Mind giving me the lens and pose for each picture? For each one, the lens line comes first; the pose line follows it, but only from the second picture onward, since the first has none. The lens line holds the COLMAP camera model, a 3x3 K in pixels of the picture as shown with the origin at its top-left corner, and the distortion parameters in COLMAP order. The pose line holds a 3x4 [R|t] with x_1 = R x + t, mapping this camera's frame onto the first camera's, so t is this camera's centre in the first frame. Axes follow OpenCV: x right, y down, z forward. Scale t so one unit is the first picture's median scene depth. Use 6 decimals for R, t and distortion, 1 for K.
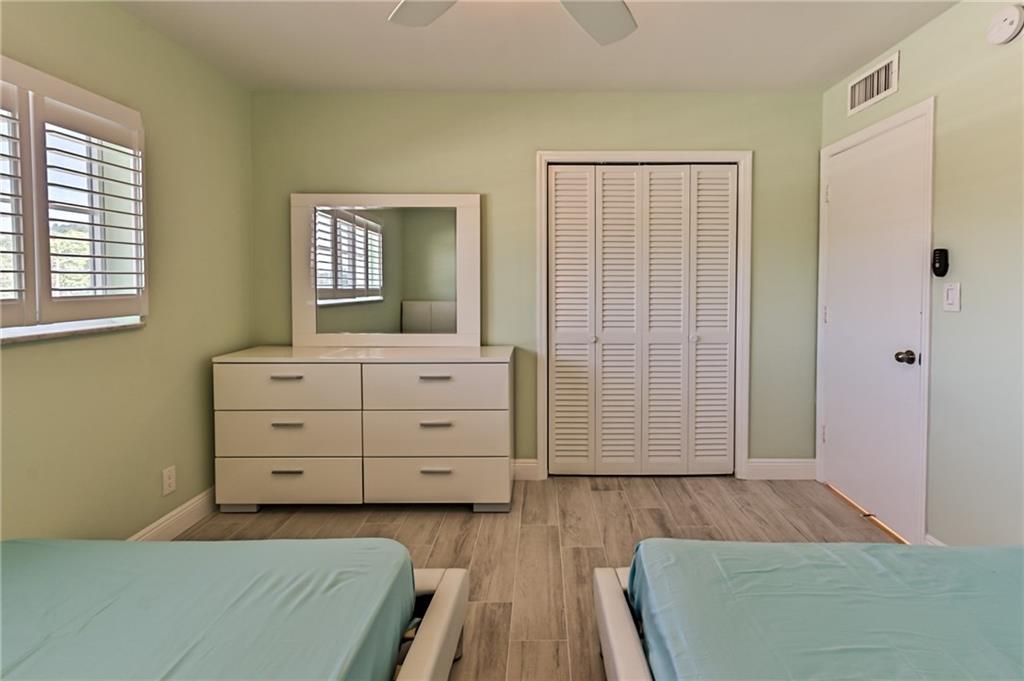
lens RADIAL K [[474.6, 0, 551.2], [0, 474.6, 298.1], [0, 0, 1]] dist [-0.000788, 0.000122]
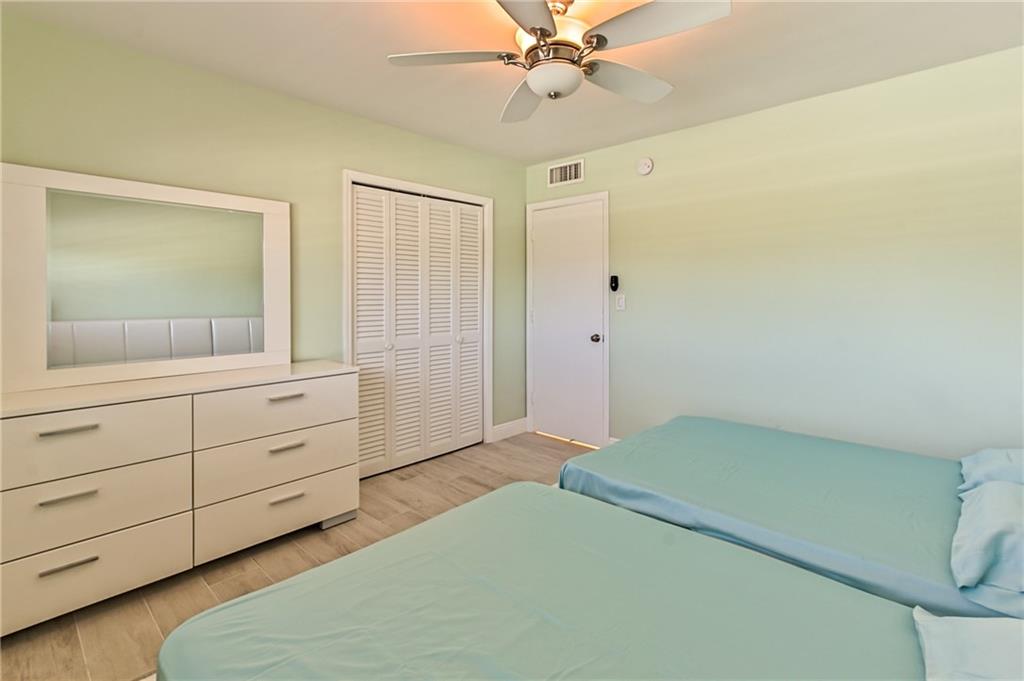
lens RADIAL K [[472.9, 0, 518.9], [0, 472.9, 299.9], [0, 0, 1]] dist [0.001107, 0.000758]
pose [[0.685079, -0.009348, 0.728409, -0.606190], [0.028049, 0.999515, -0.013553, 0.001532], [-0.727929, 0.029716, 0.685009, 0.024290]]
